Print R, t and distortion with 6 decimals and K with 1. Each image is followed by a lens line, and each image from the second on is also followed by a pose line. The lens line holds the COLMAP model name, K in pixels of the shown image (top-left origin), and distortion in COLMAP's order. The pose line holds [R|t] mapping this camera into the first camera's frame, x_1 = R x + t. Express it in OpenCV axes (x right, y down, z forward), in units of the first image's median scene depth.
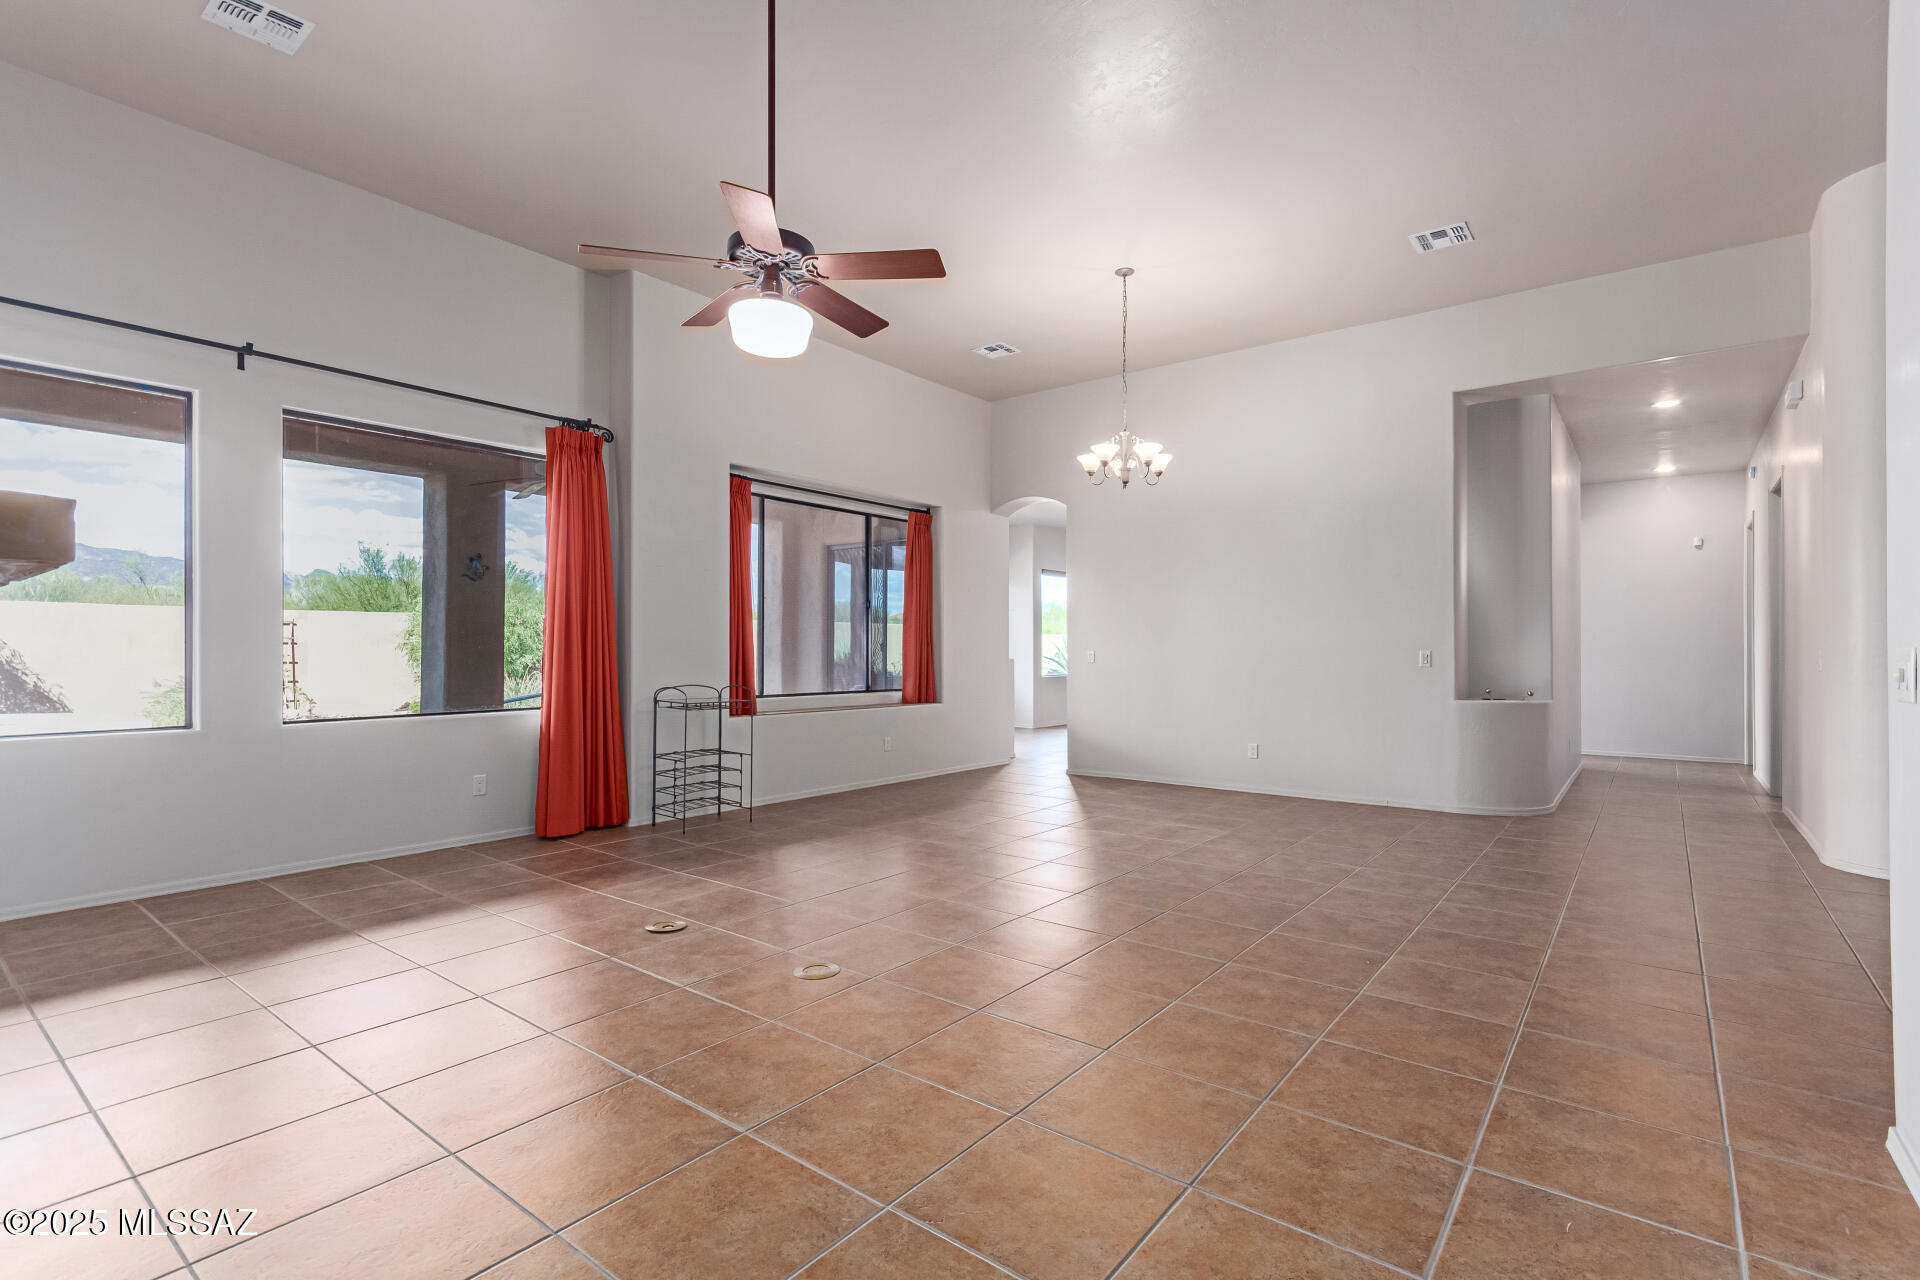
lens RADIAL K [[892.6, 0, 965.9], [0, 892.6, 652.1], [0, 0, 1]] dist [0.000393, 0.003082]
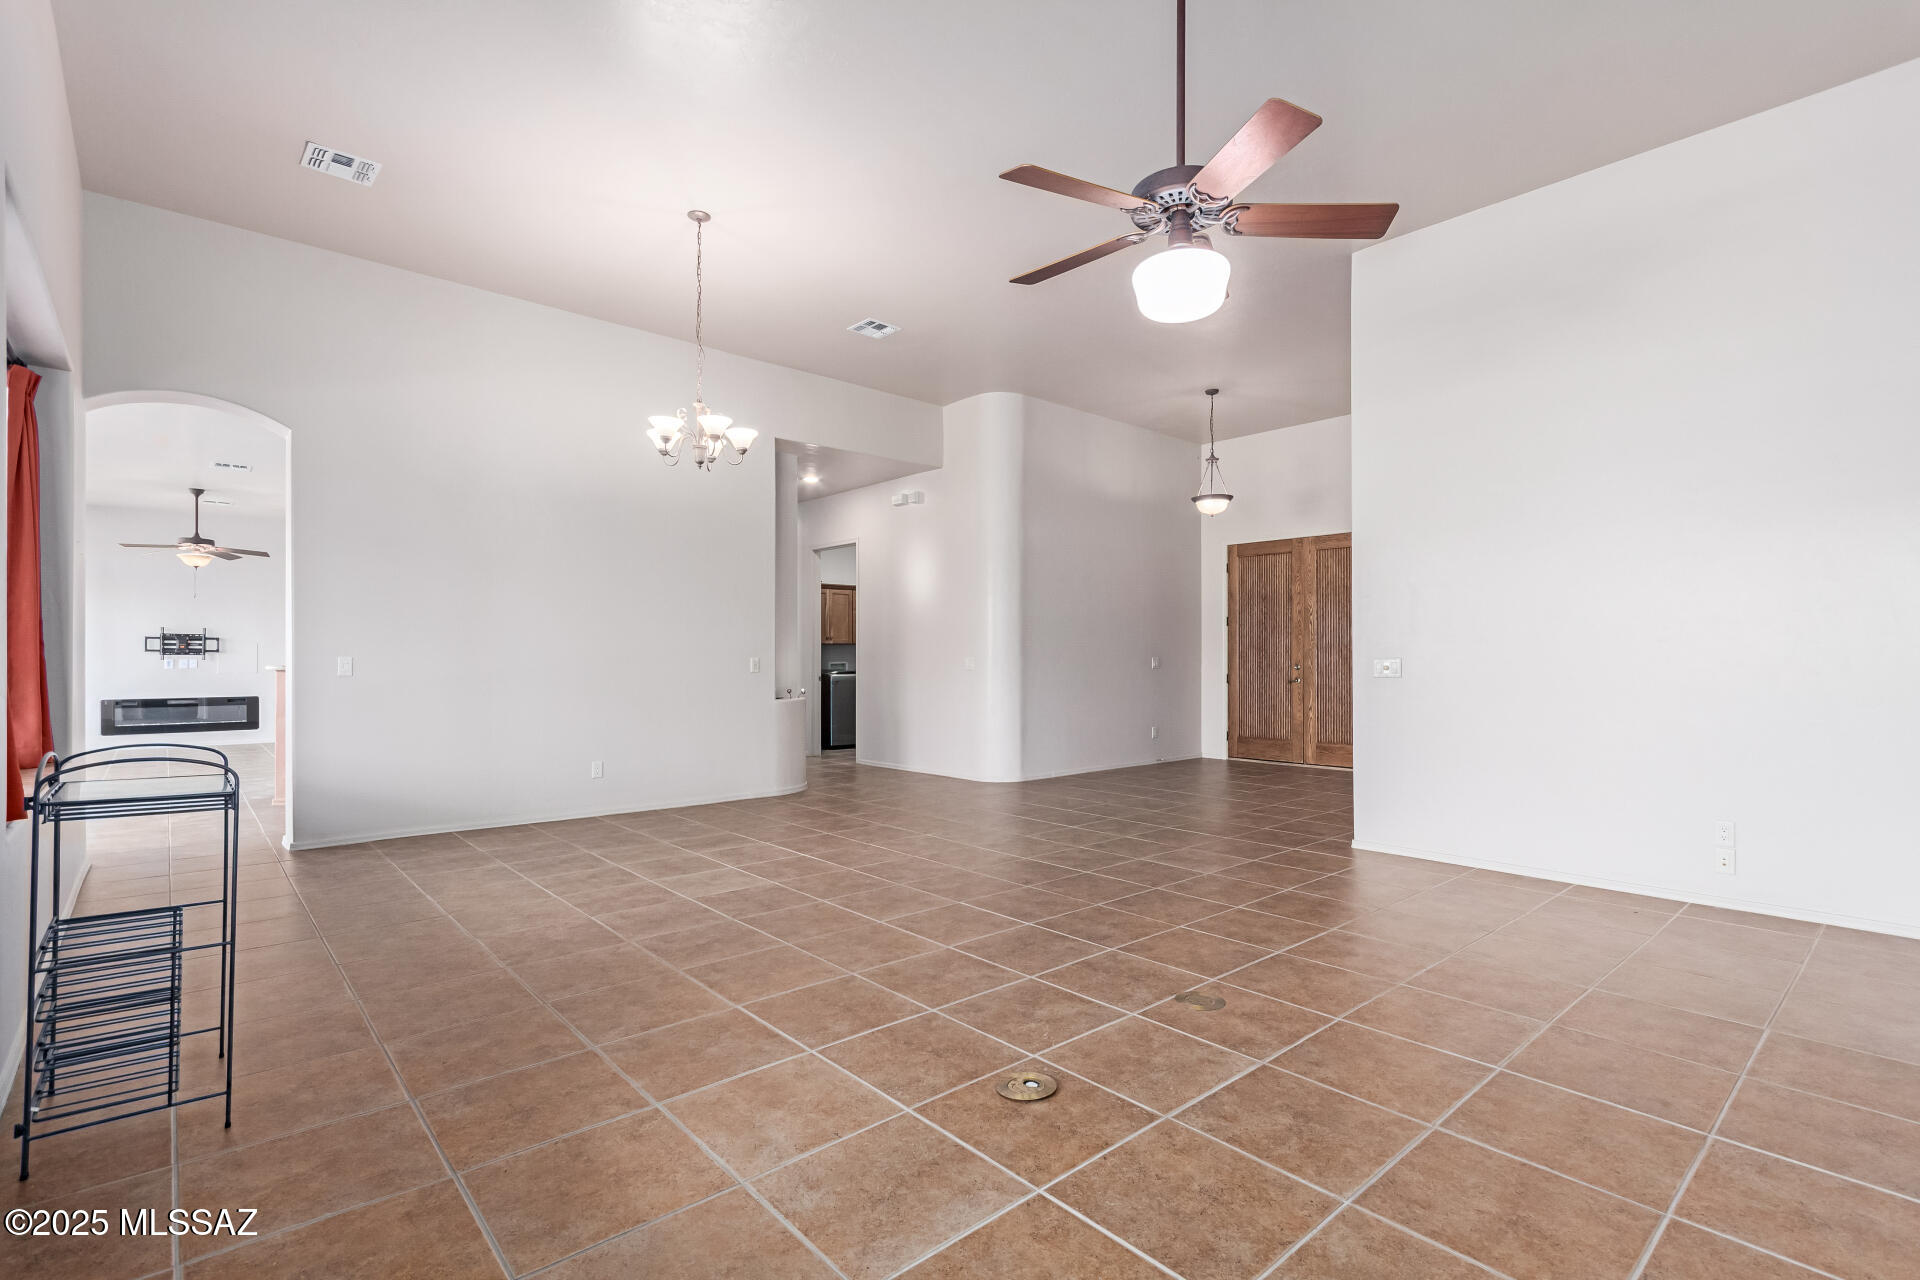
lens RADIAL K [[892.6, 0, 975.3], [0, 892.6, 650.0], [0, 0, 1]] dist [0.000393, 0.003082]
pose [[0.174183, 0.009211, 0.984670, -1.066107], [0.001080, 0.999954, -0.009545, -0.001373], [-0.984713, 0.002726, 0.174165, 1.005668]]
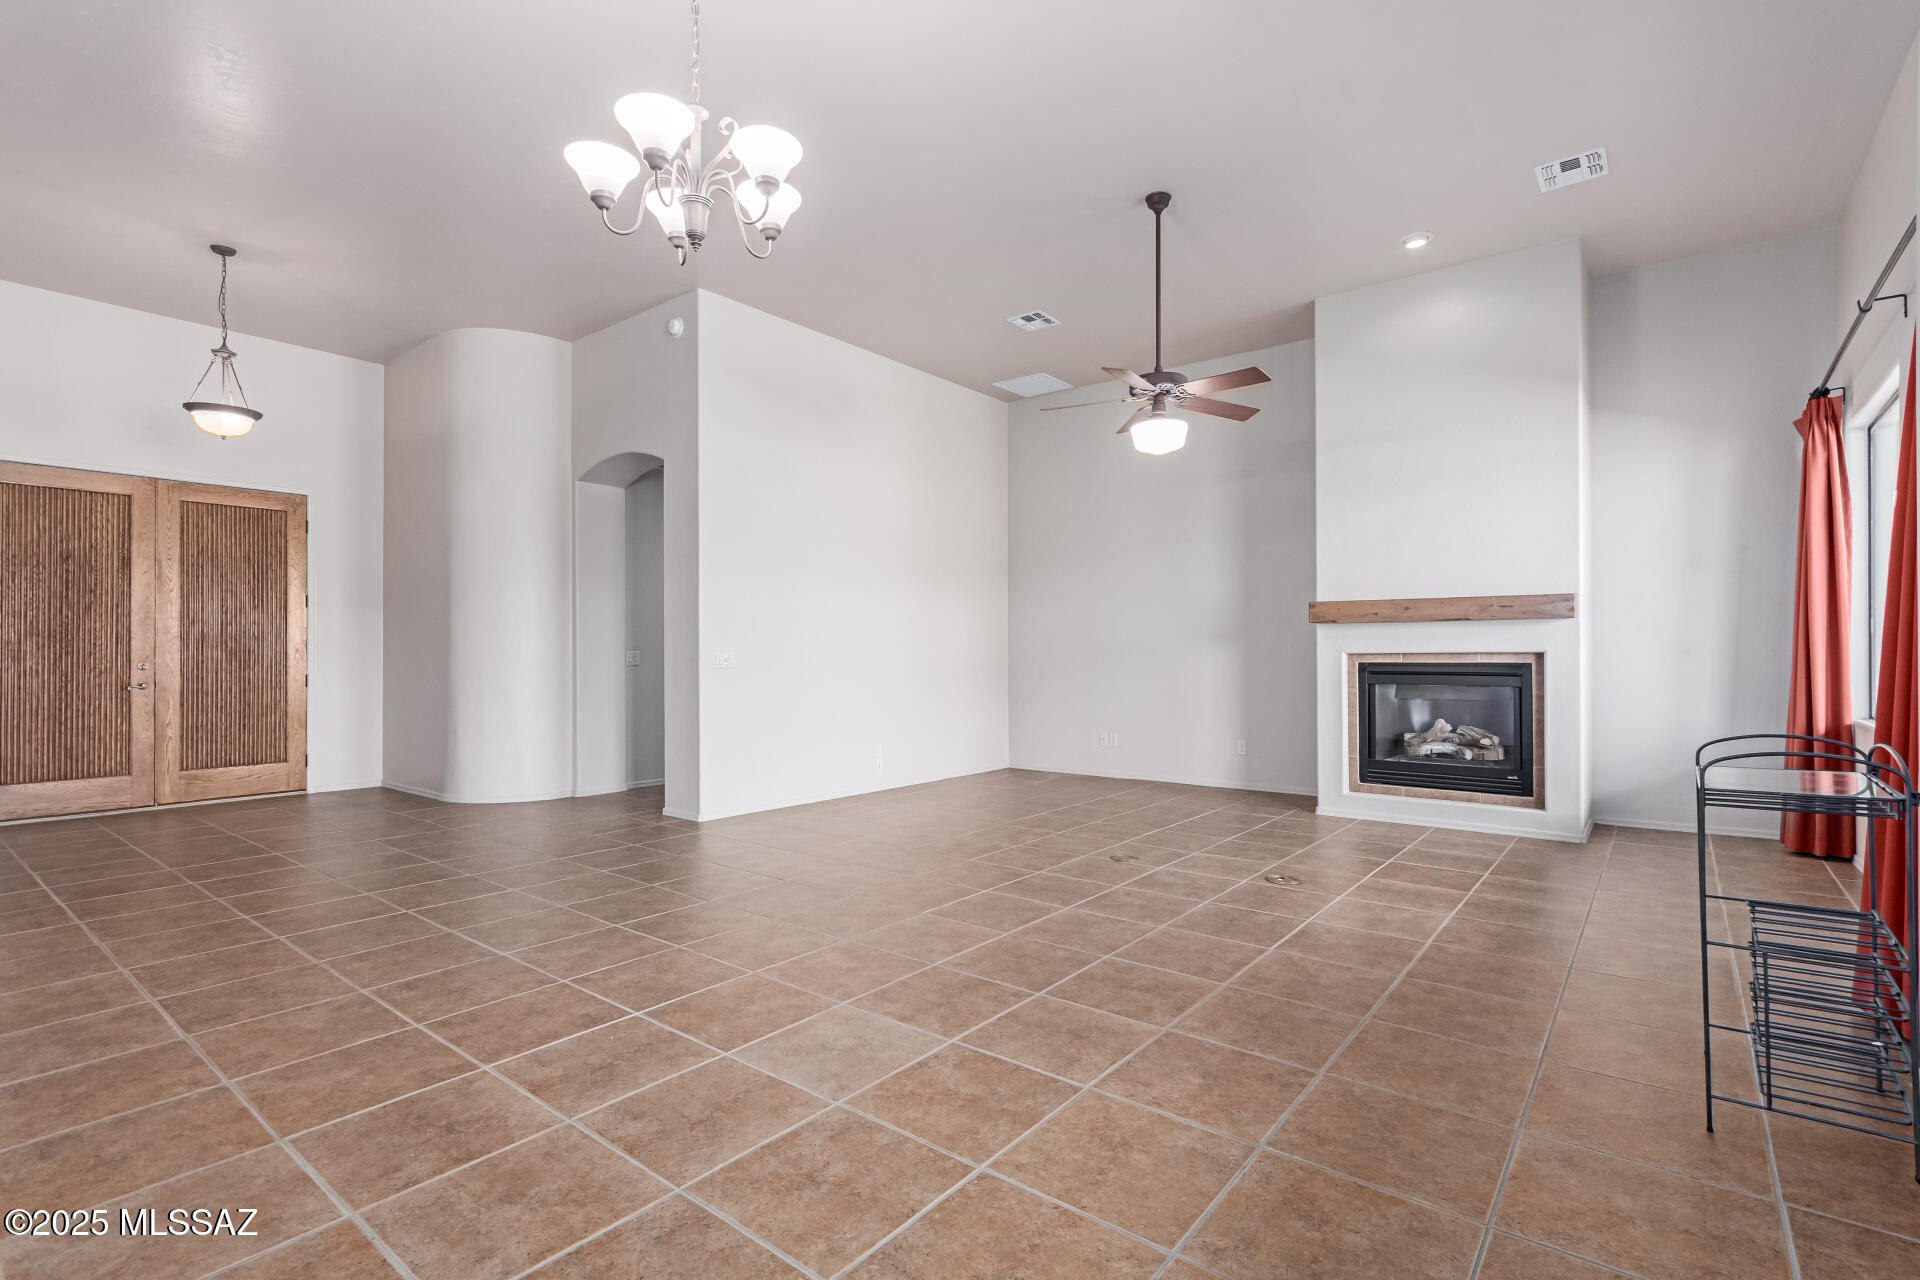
lens RADIAL K [[892.6, 0, 973.4], [0, 892.6, 641.7], [0, 0, 1]] dist [0.000393, 0.003082]
pose [[-0.999998, 0.001316, 0.001656, 0.086648], [0.001297, 0.999931, -0.011716, 0.000938], [-0.001672, -0.011713, -0.999930, 2.399541]]
